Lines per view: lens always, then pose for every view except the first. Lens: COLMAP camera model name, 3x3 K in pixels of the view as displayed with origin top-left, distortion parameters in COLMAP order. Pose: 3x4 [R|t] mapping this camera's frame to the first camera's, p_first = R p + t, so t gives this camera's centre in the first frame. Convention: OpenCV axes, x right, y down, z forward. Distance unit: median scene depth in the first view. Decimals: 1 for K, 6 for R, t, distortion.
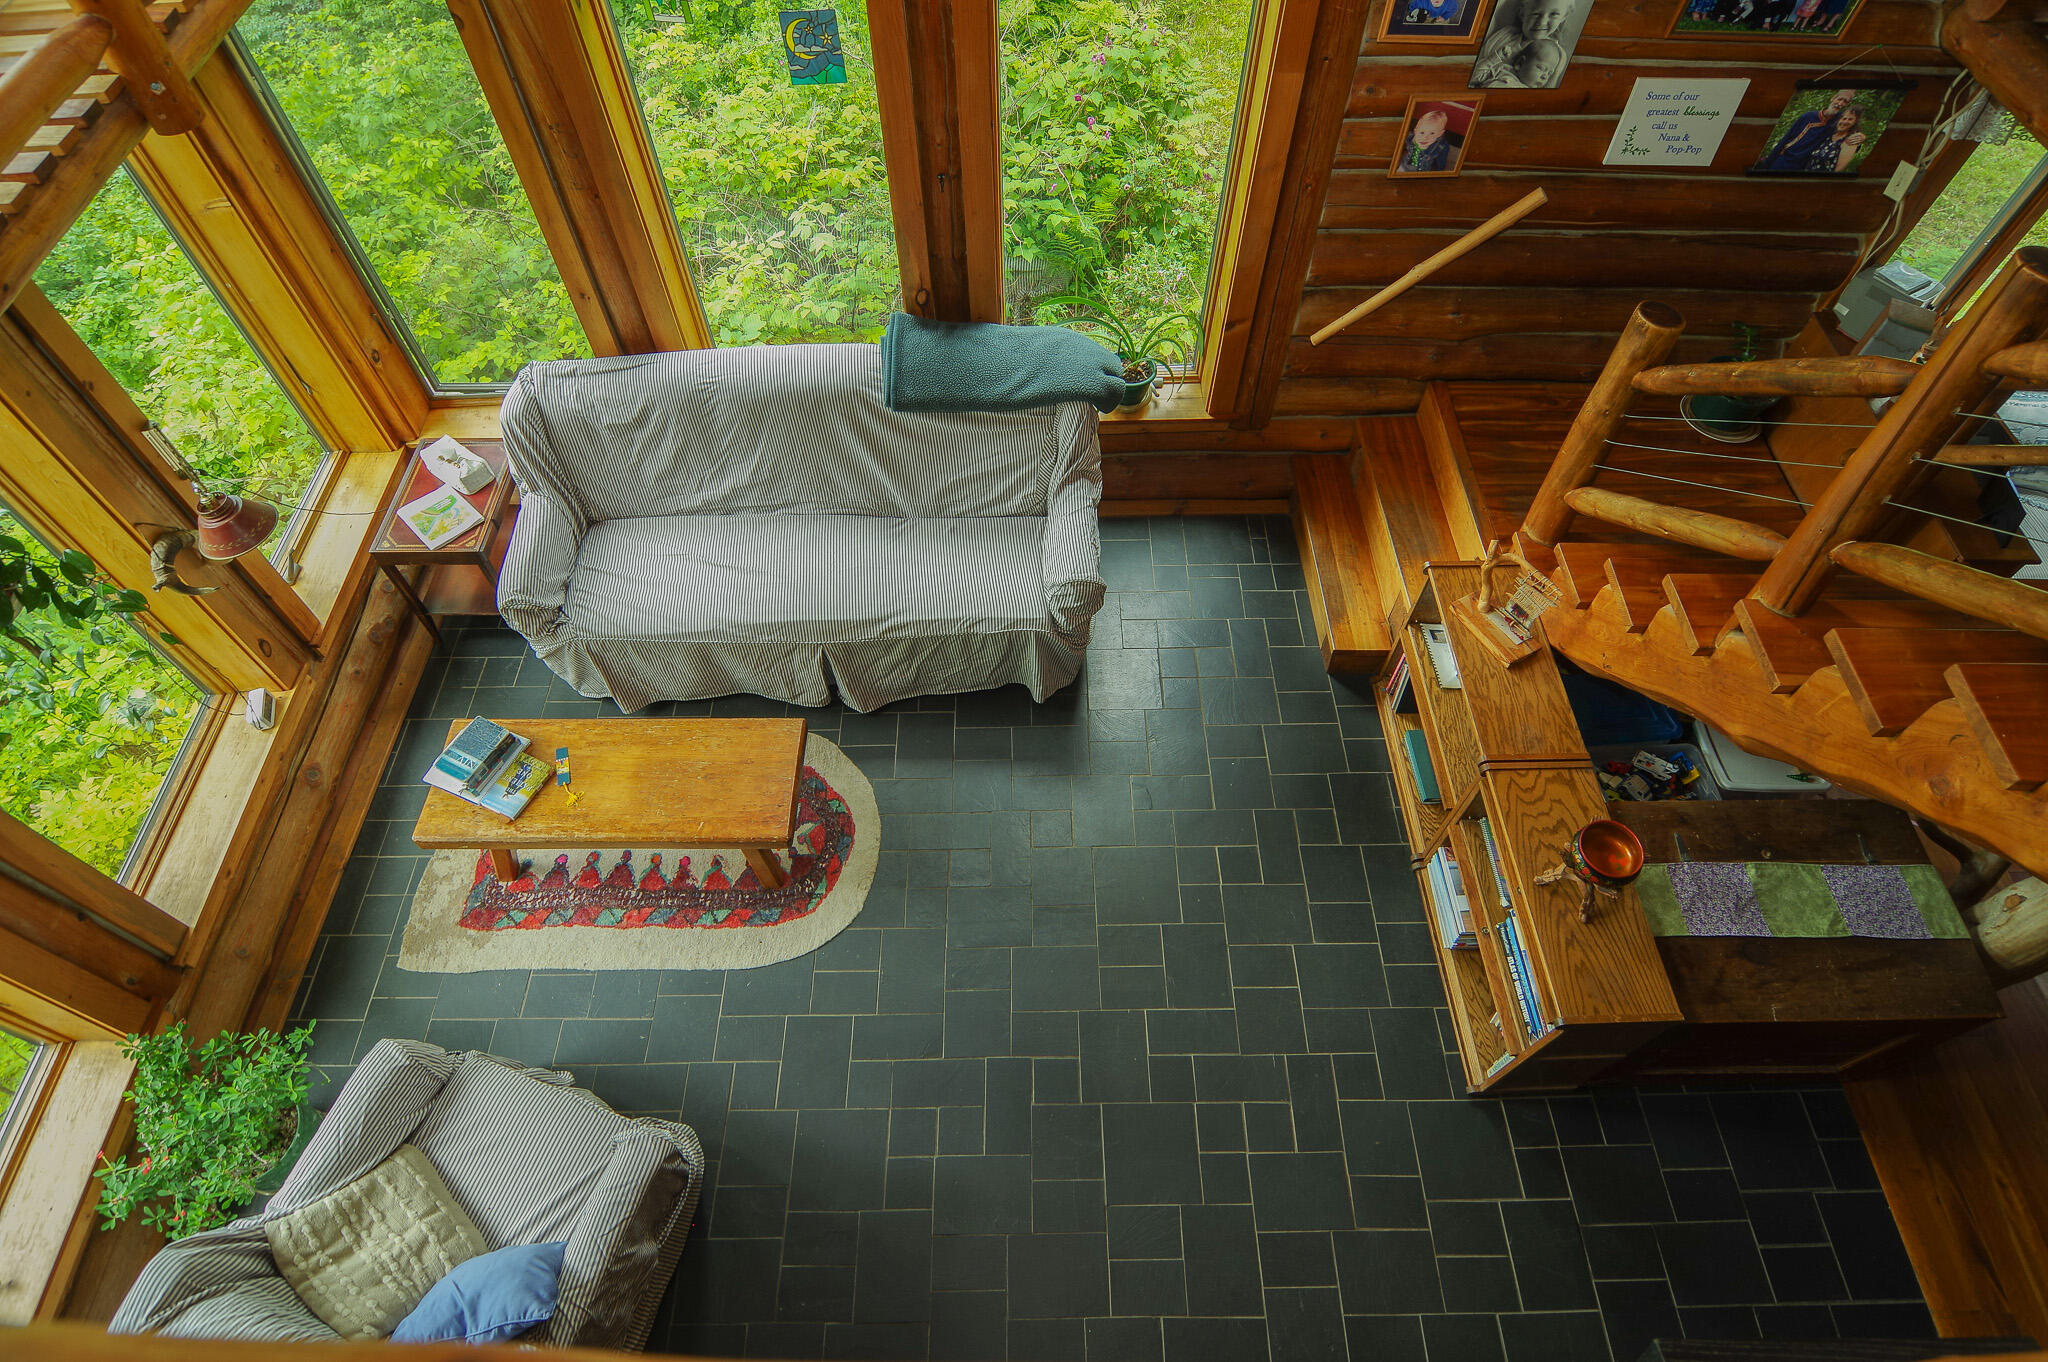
lens RADIAL K [[1095.0, 0, 1019.7], [0, 1095.0, 688.1], [0, 0, 1]] dist [-0.015315, -0.004720]
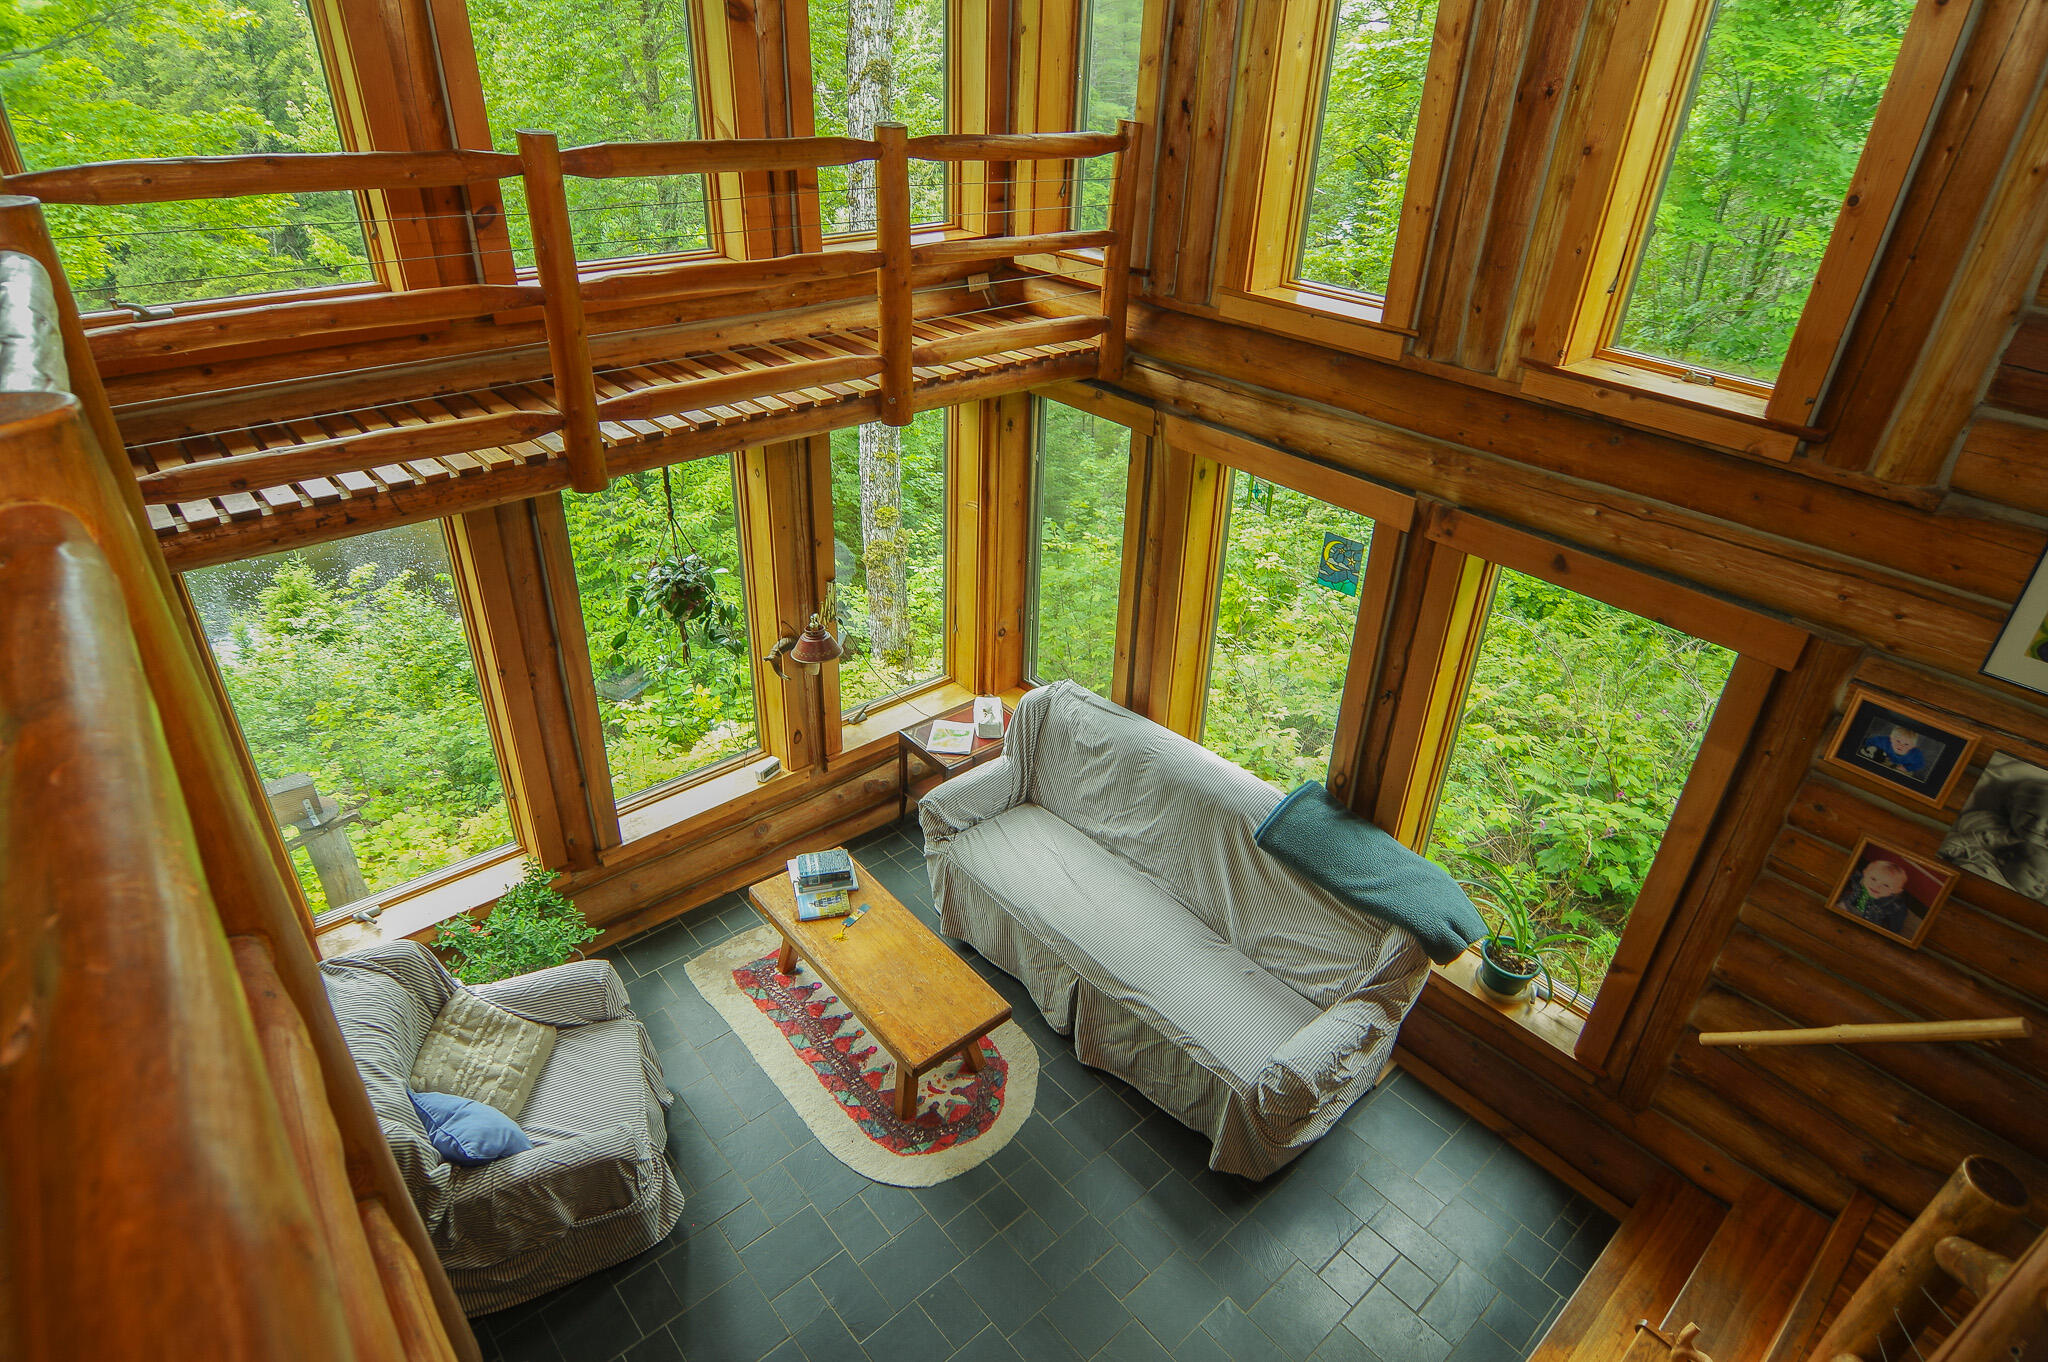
lens RADIAL K [[1095.0, 0, 1019.3], [0, 1095.0, 678.3], [0, 0, 1]] dist [-0.015315, -0.004720]
pose [[0.648805, 0.413581, -0.638751, 0.370033], [-0.654026, 0.732154, -0.190264, -0.009893], [0.388974, 0.541204, 0.745518, -0.008163]]
